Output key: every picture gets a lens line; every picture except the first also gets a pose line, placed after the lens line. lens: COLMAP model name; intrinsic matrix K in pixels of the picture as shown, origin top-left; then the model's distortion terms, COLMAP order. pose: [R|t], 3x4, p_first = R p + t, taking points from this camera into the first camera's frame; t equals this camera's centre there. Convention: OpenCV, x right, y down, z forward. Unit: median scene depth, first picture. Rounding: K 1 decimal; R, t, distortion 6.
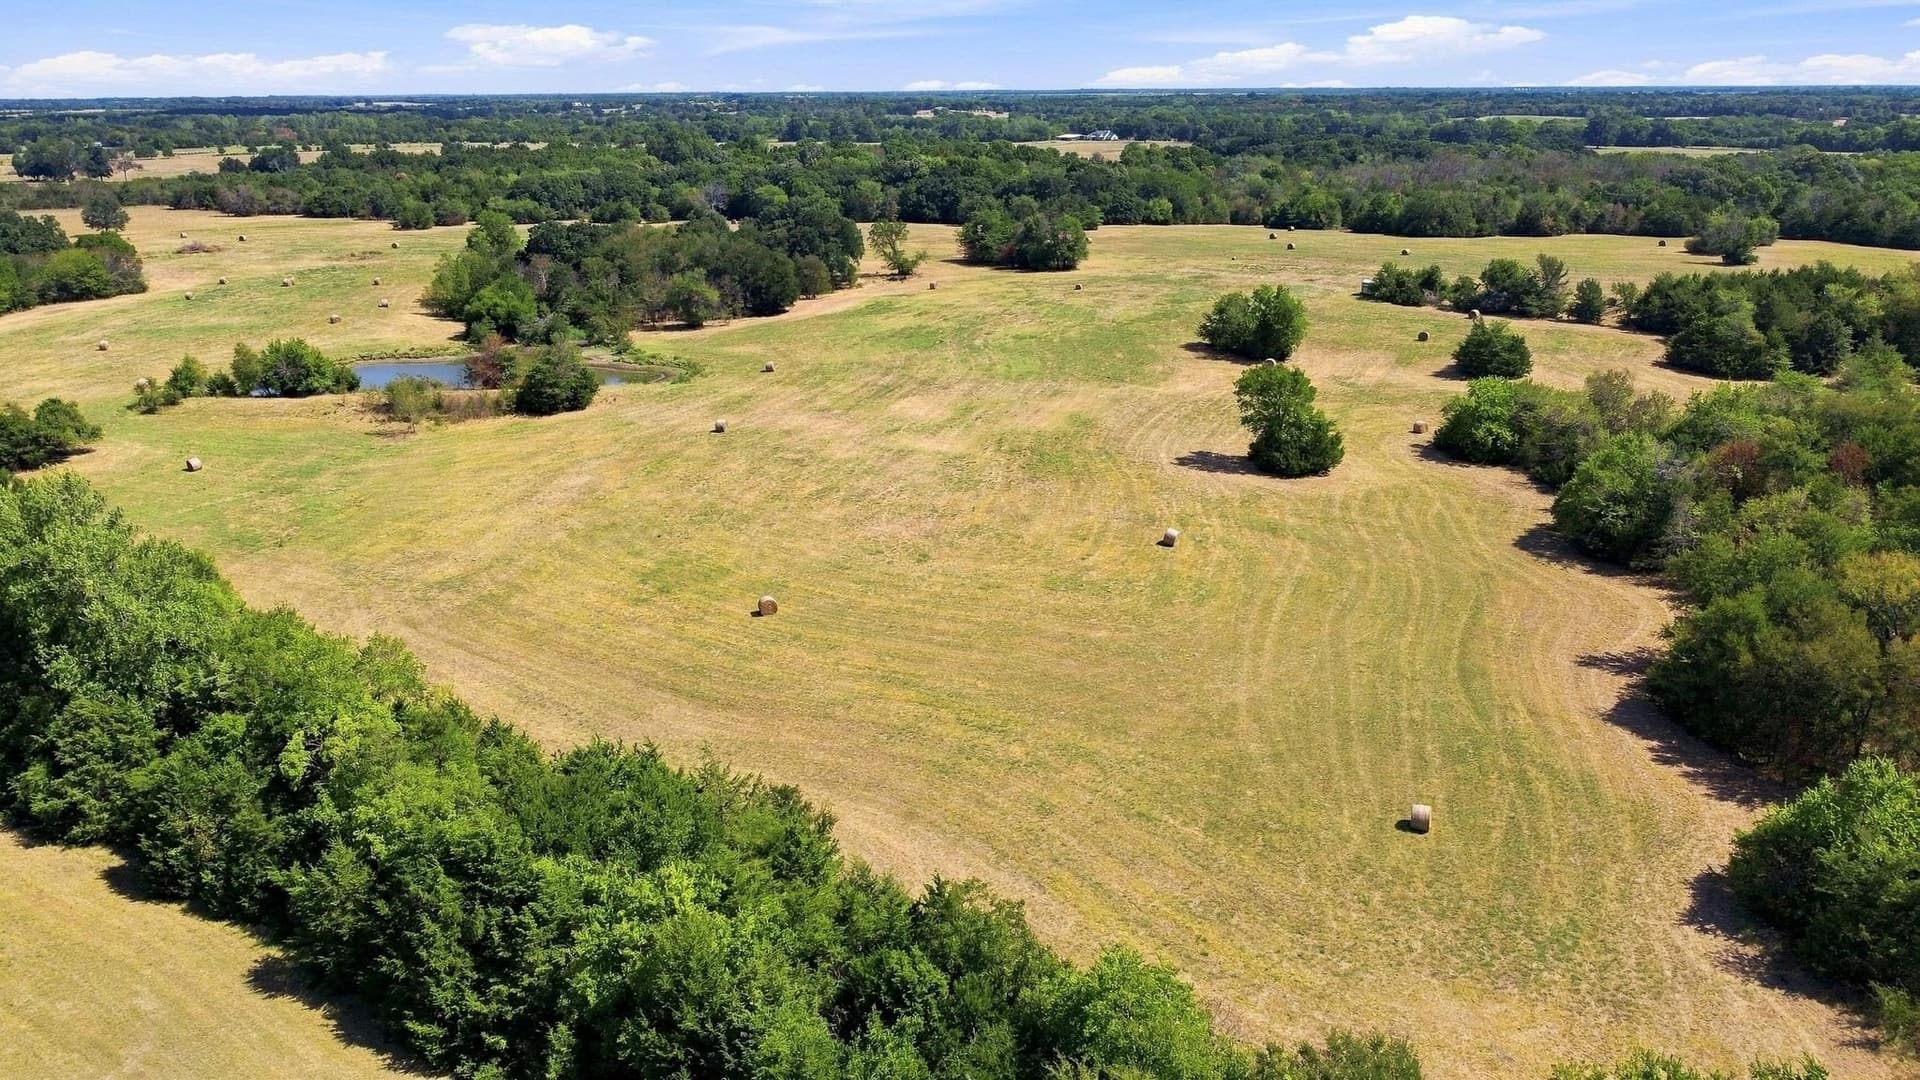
lens RADIAL K [[1480.0, 0, 960.0], [0, 1480.0, 540.0], [0, 0, 1]] dist [0.005189, -0.011773]
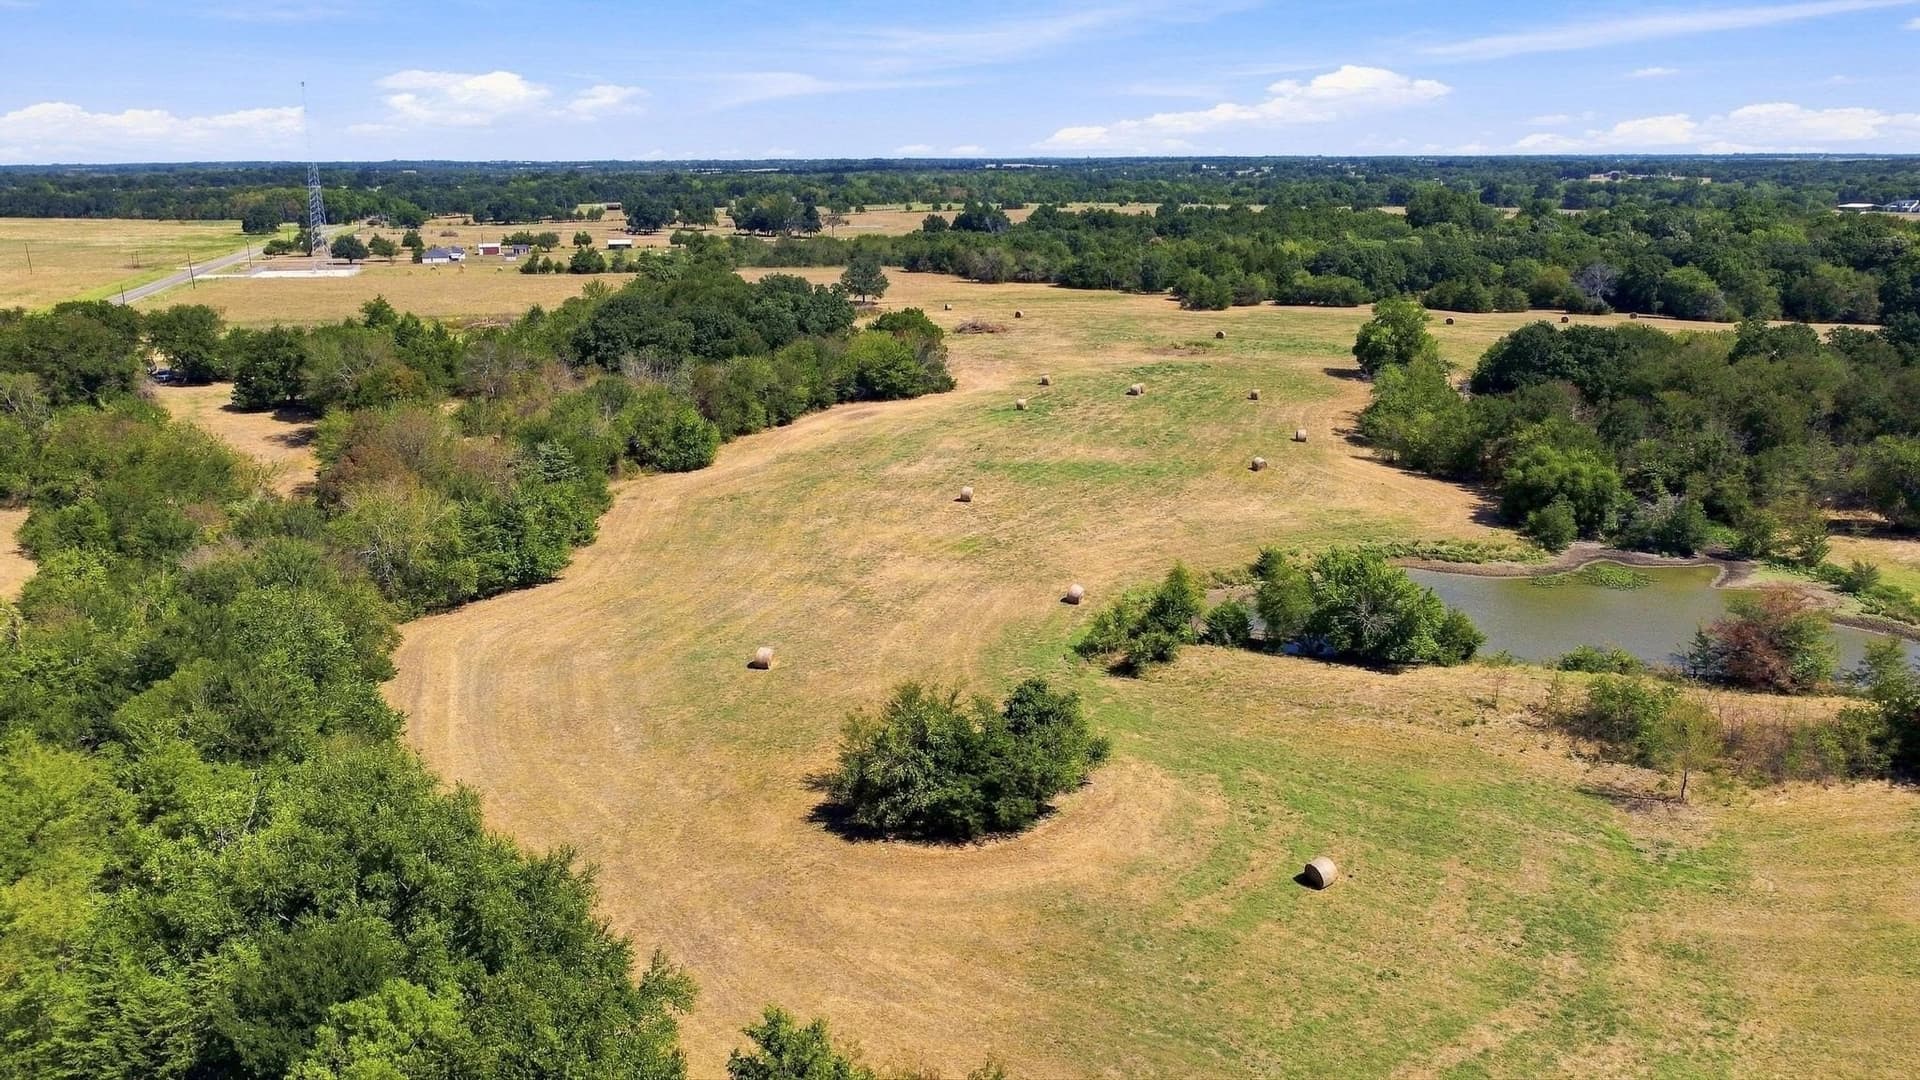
lens RADIAL K [[1480.0, 0, 960.0], [0, 1480.0, 540.0], [0, 0, 1]] dist [0.005189, -0.011773]
pose [[0.928474, 0.095652, -0.358868, -0.179180], [-0.109995, 0.993737, -0.019714, -0.051502], [0.354734, 0.057778, 0.933180, 0.198796]]
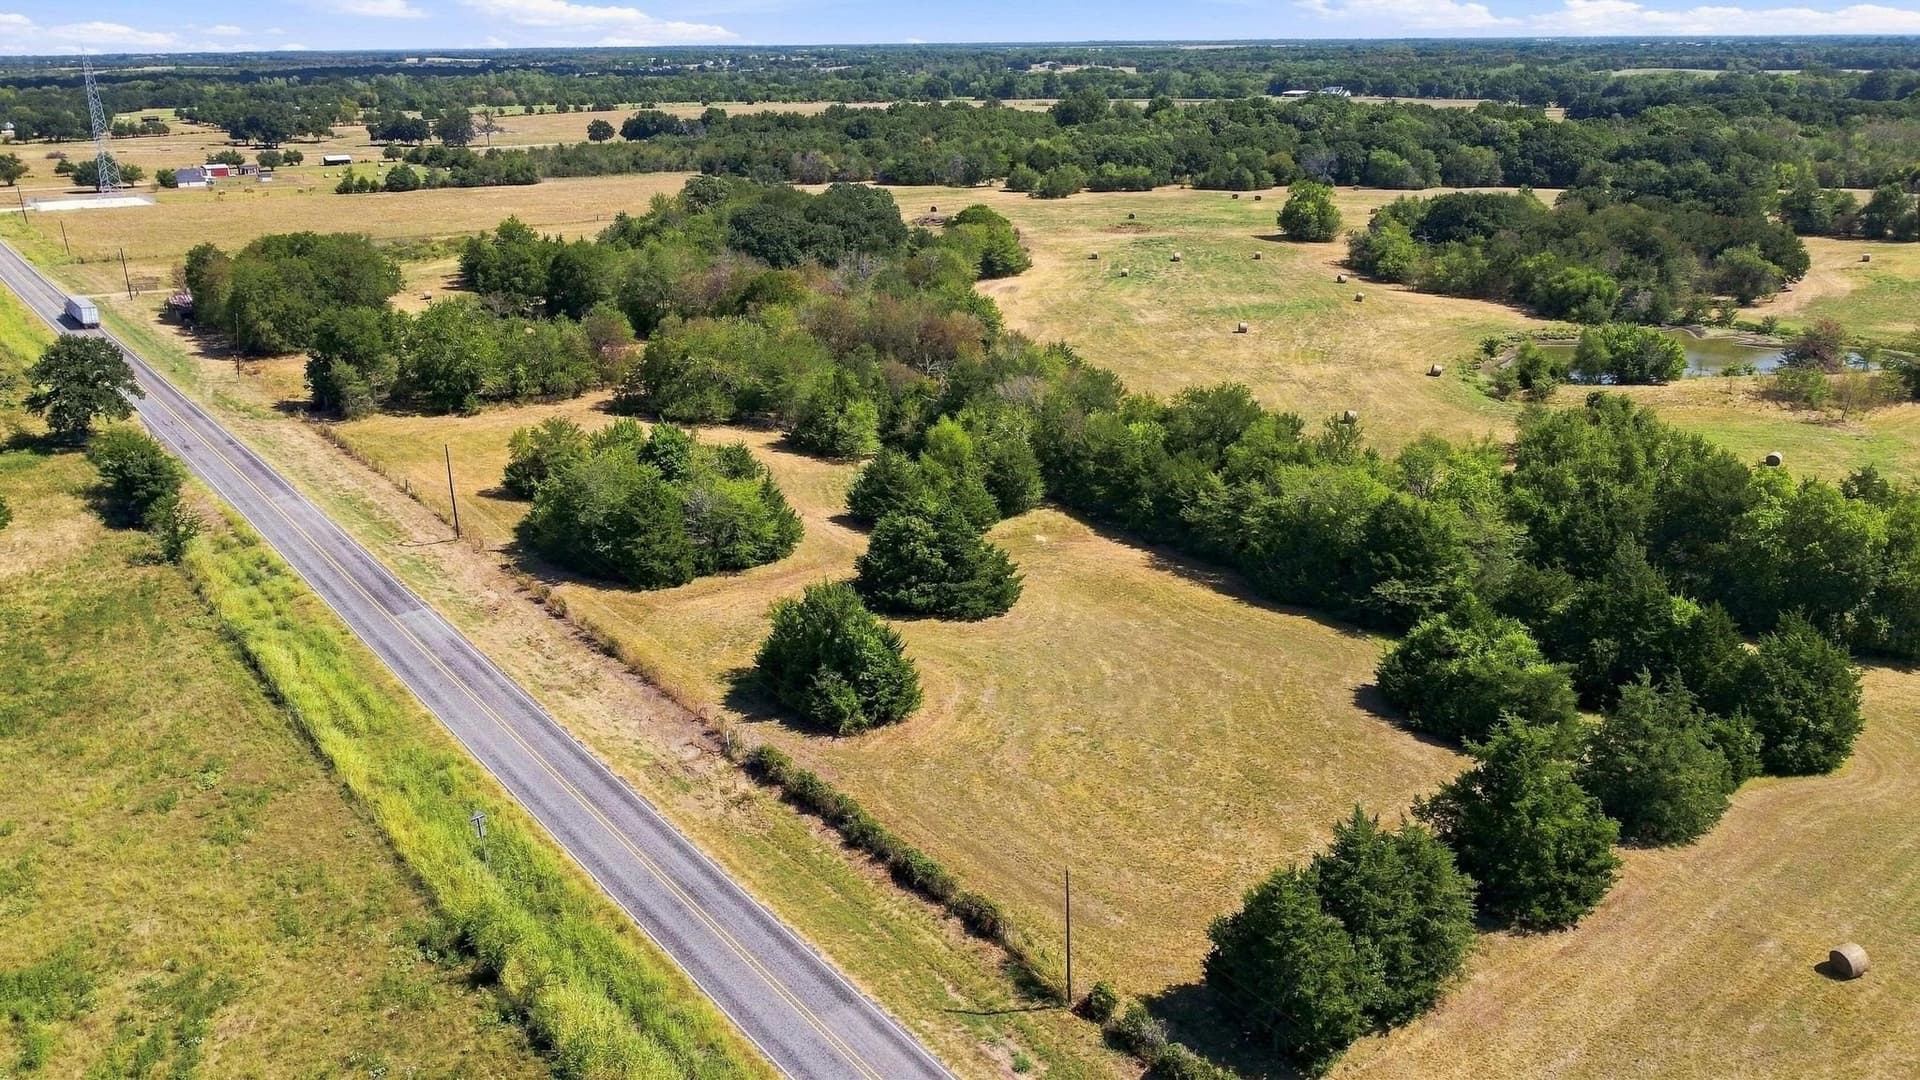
lens RADIAL K [[1480.0, 0, 960.0], [0, 1480.0, 540.0], [0, 0, 1]] dist [0.005189, -0.011773]
pose [[0.999964, -0.006801, 0.005125, -0.403604], [0.006651, 0.999566, 0.028691, -0.011413], [-0.005318, -0.028656, 0.999575, 0.015742]]
